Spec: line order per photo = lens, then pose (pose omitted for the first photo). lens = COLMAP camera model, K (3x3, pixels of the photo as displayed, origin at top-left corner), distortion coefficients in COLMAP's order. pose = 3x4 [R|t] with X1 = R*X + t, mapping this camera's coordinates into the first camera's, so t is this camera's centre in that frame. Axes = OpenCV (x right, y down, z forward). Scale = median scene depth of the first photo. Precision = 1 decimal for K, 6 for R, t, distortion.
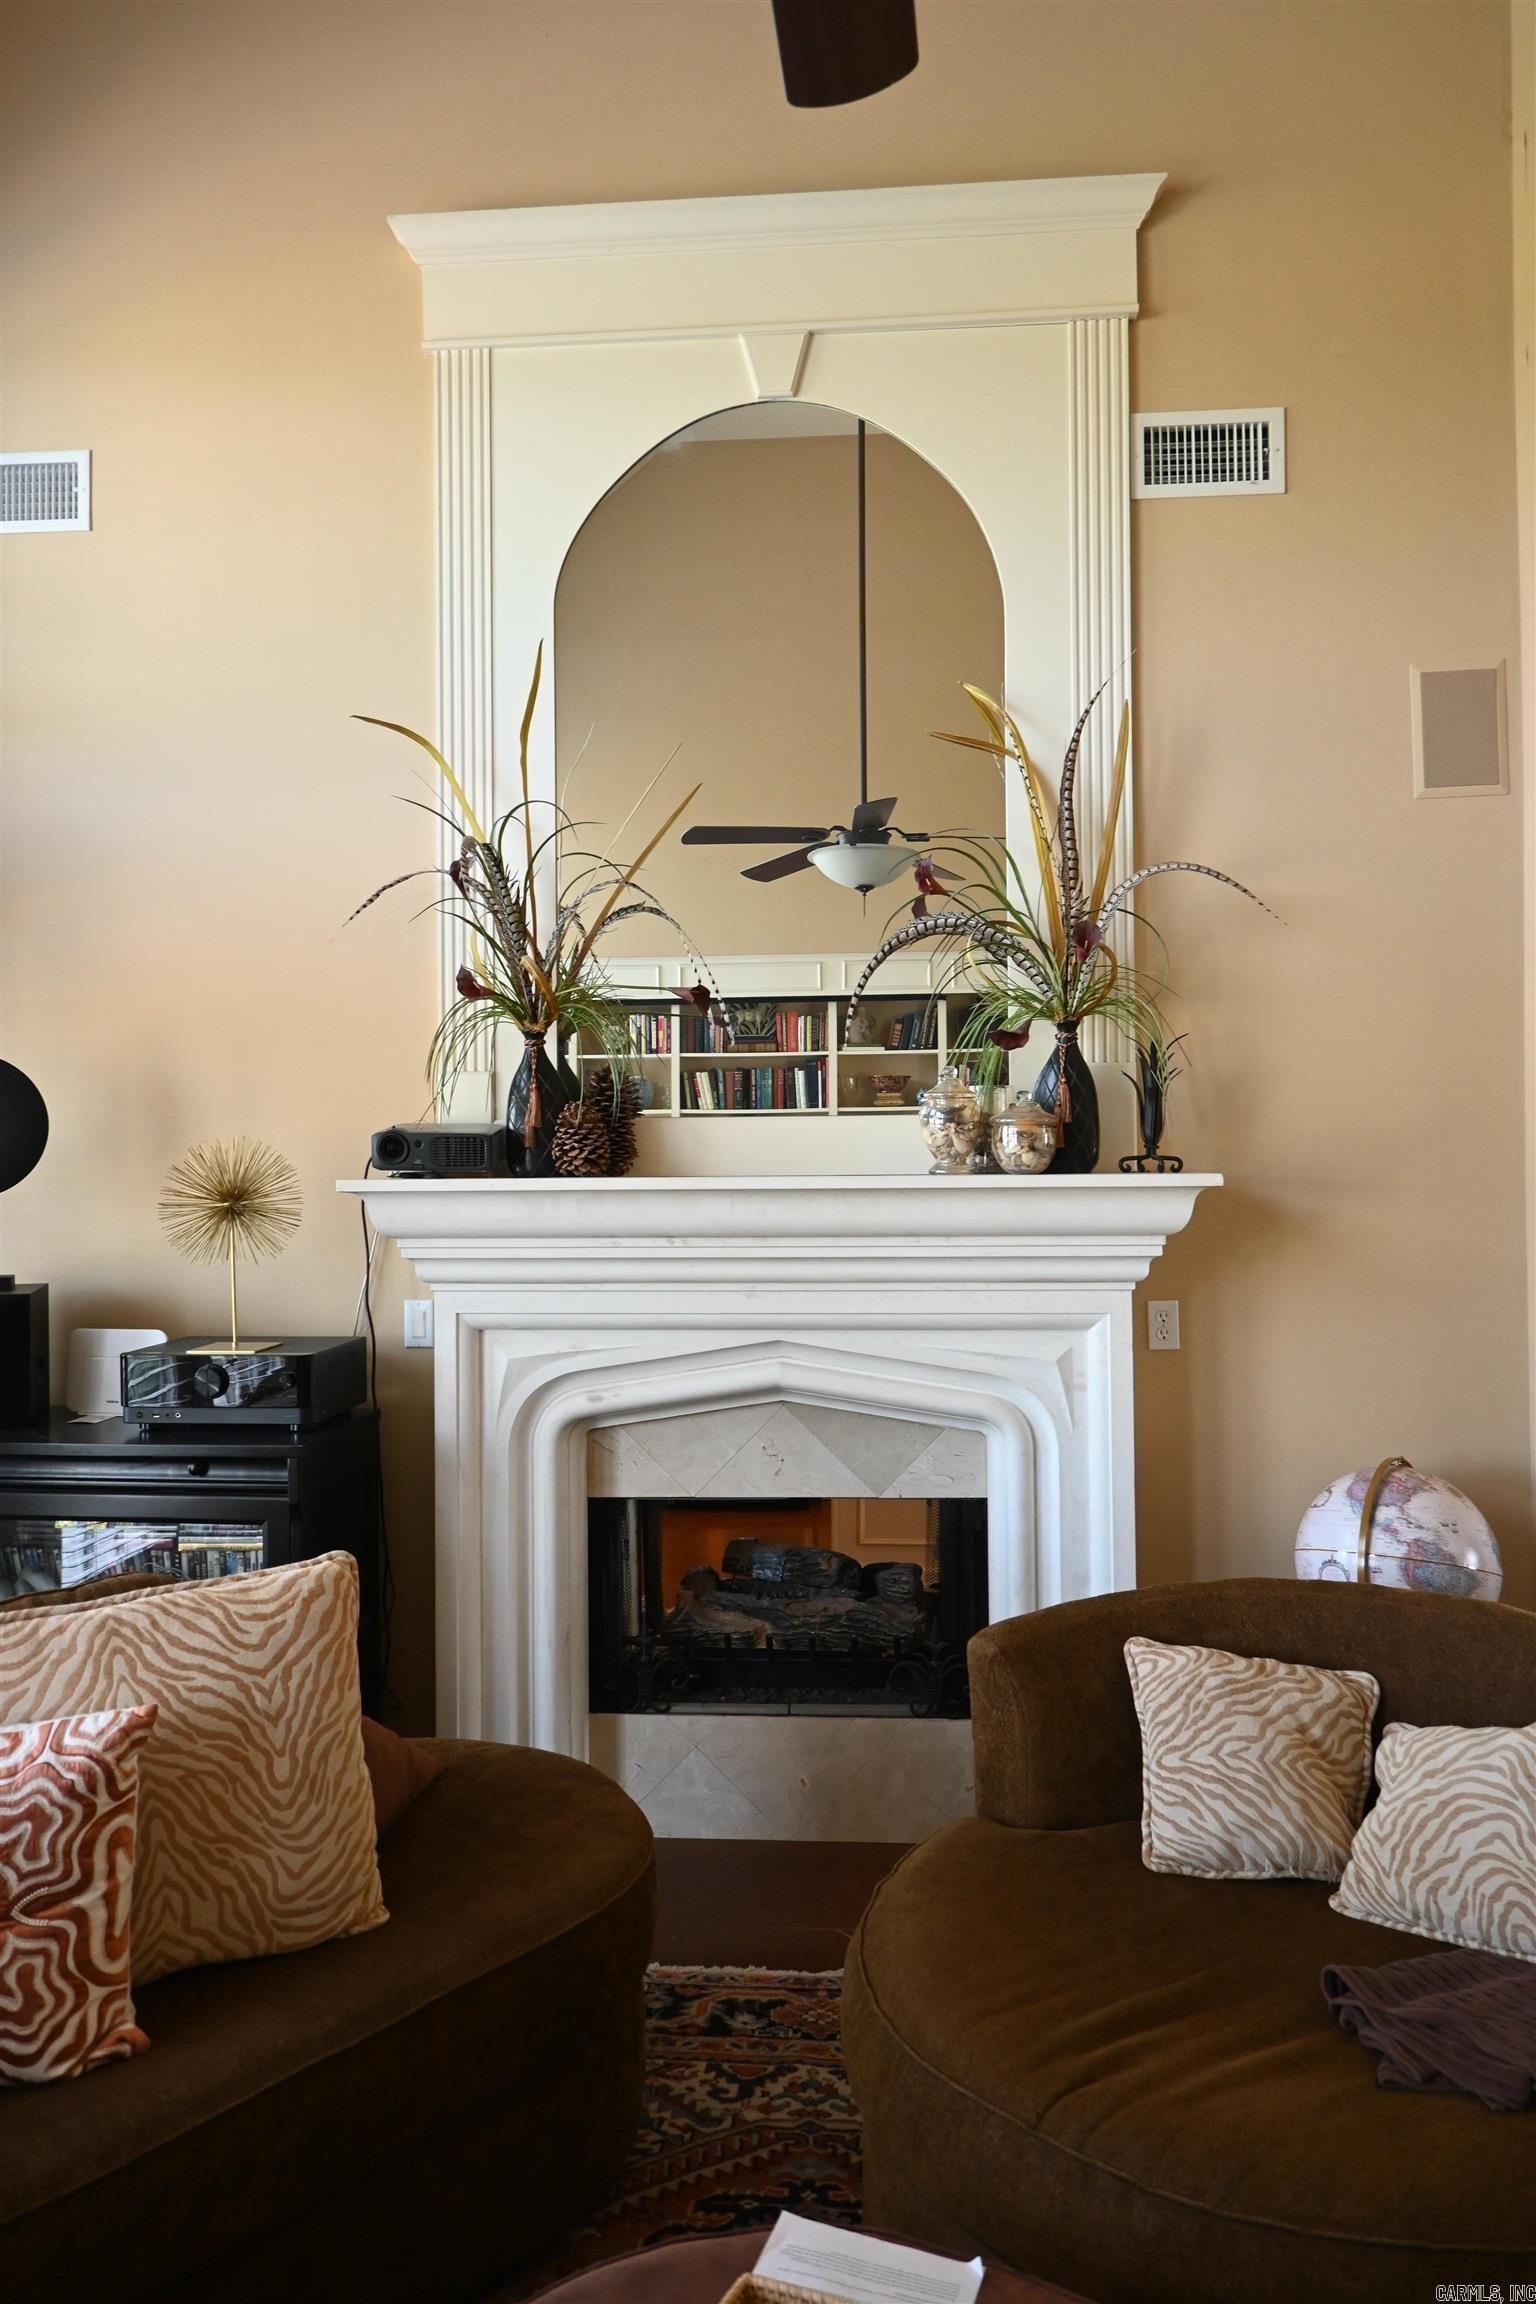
lens RADIAL K [[1559.5, 0, 780.5], [0, 1559.5, 1148.3], [0, 0, 1]] dist [-0.005591, 0.001371]
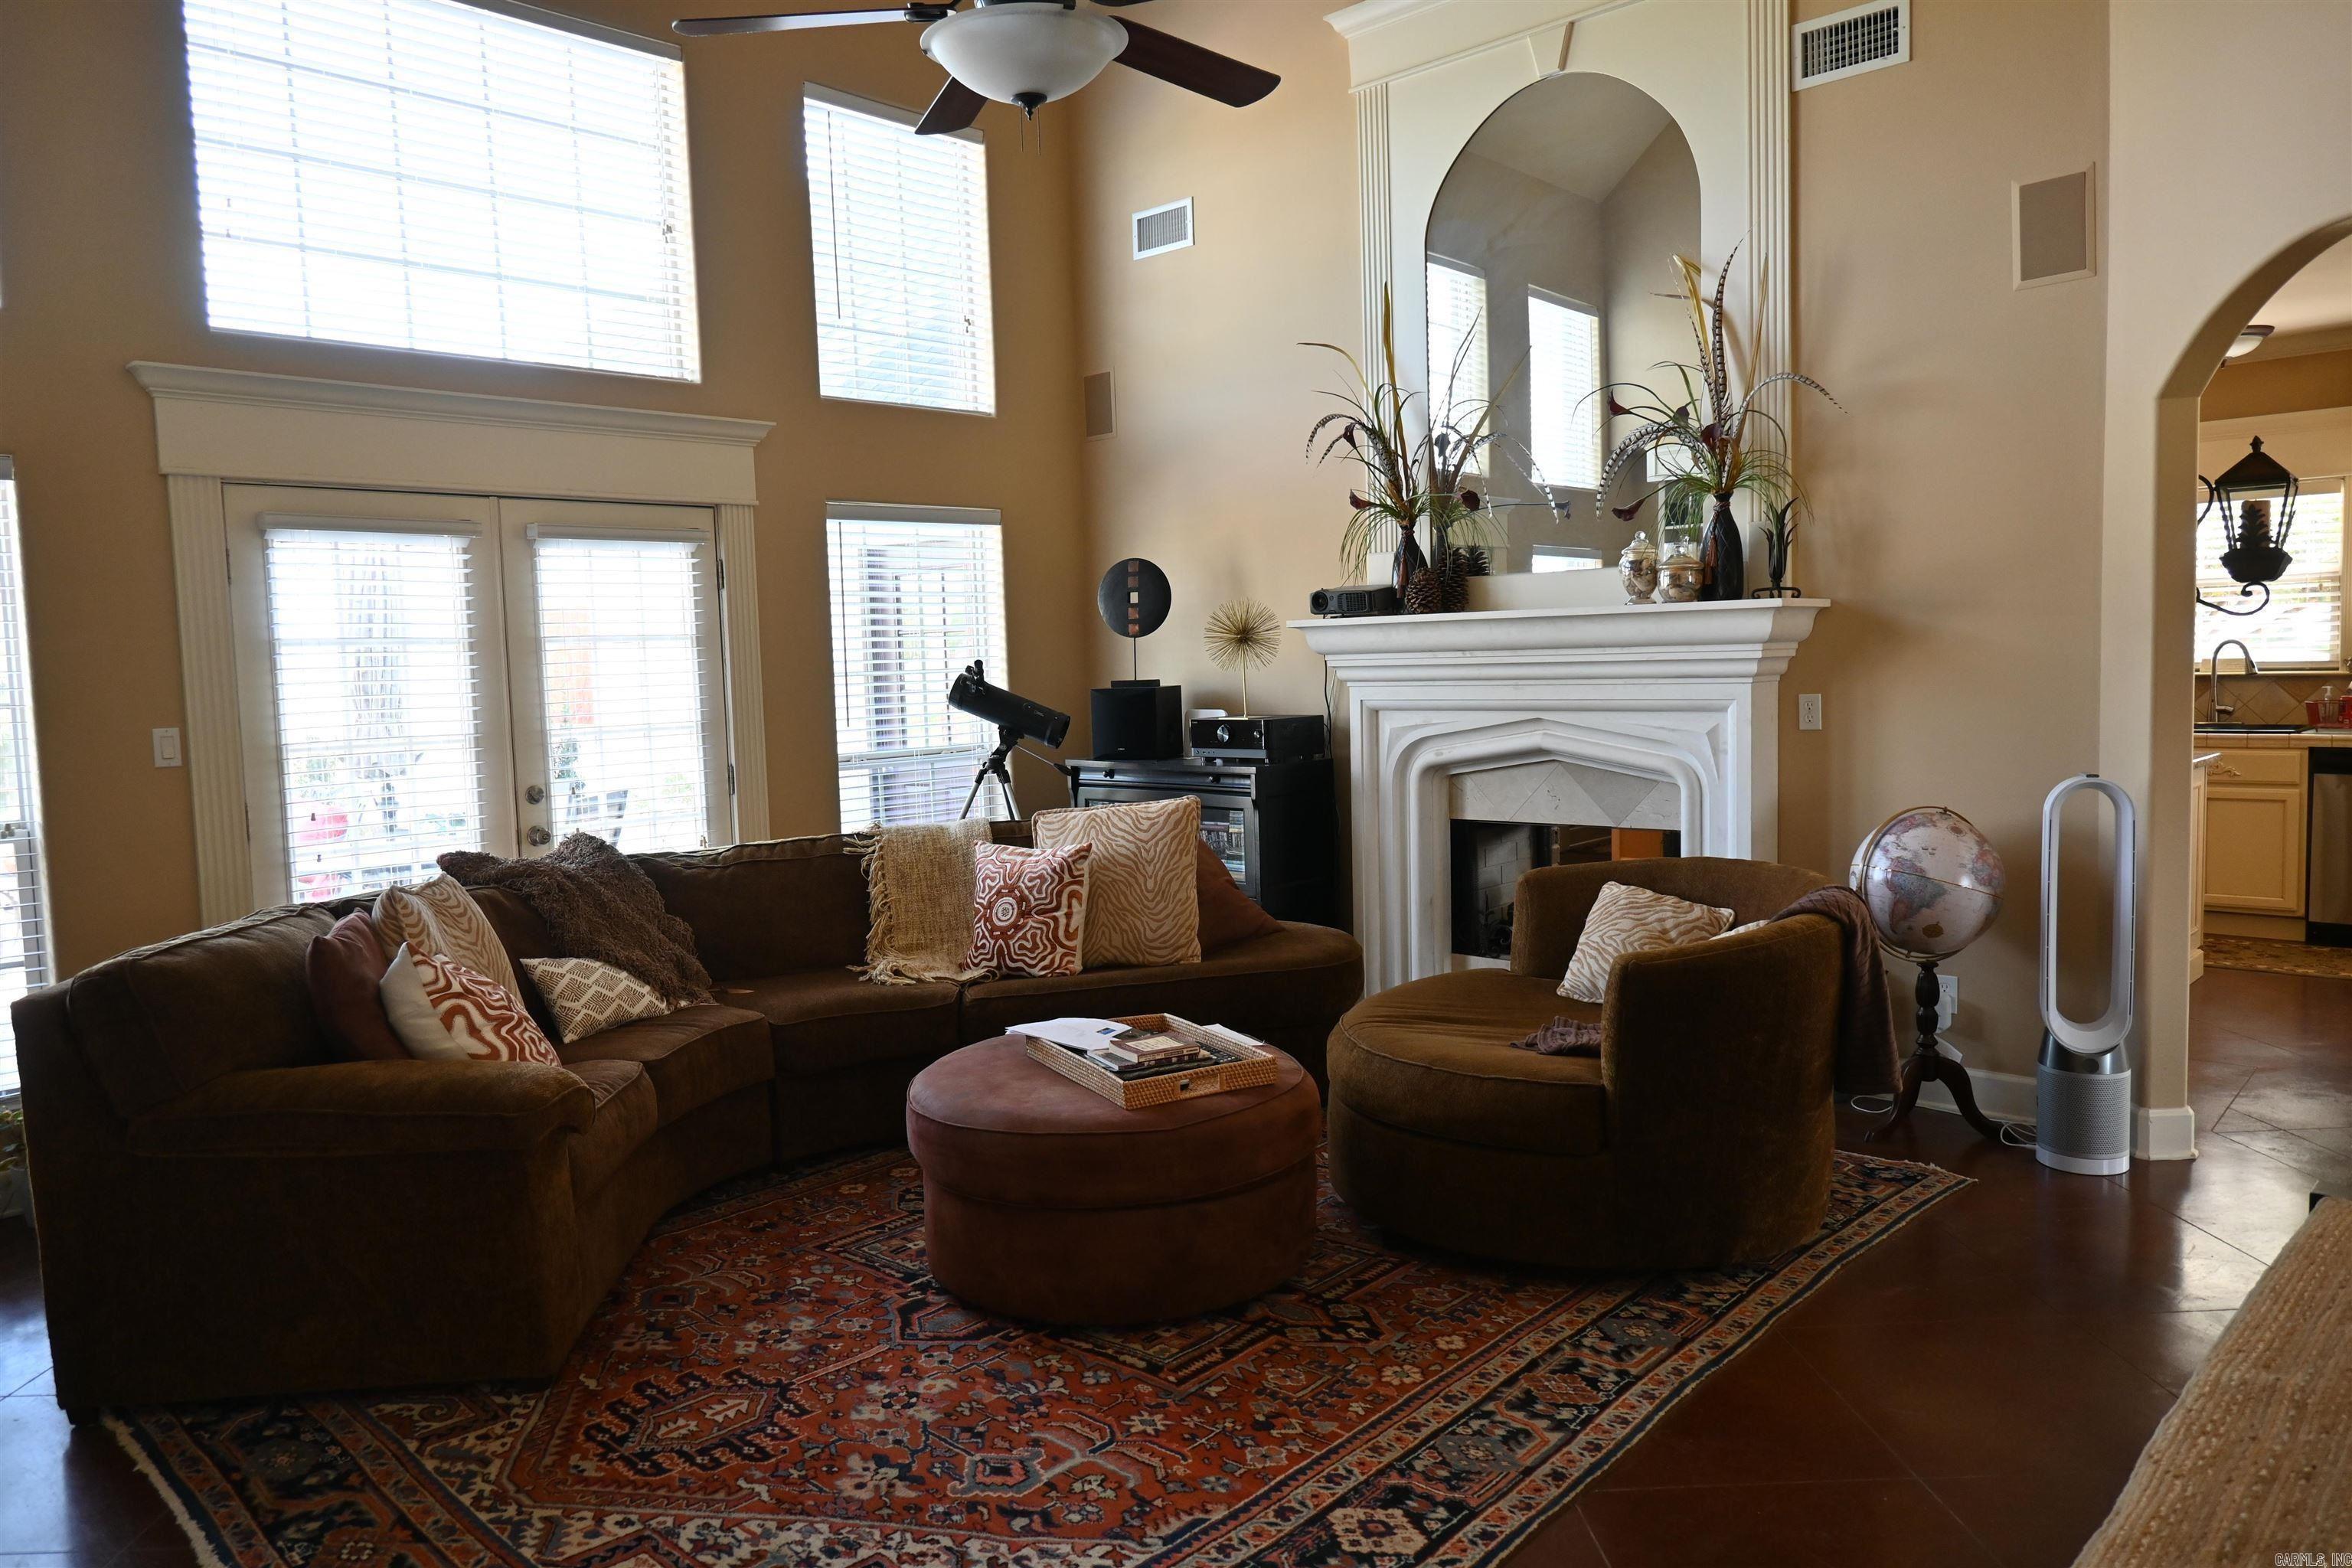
lens RADIAL K [[1592.0, 0, 1170.0], [0, 1592.0, 783.4], [0, 0, 1]] dist [-0.005591, 0.001371]
pose [[0.776566, 0.036617, -0.628971, 0.709082], [0.027111, 0.995443, 0.091425, 0.034111], [0.629453, -0.088050, 0.772034, -0.448841]]
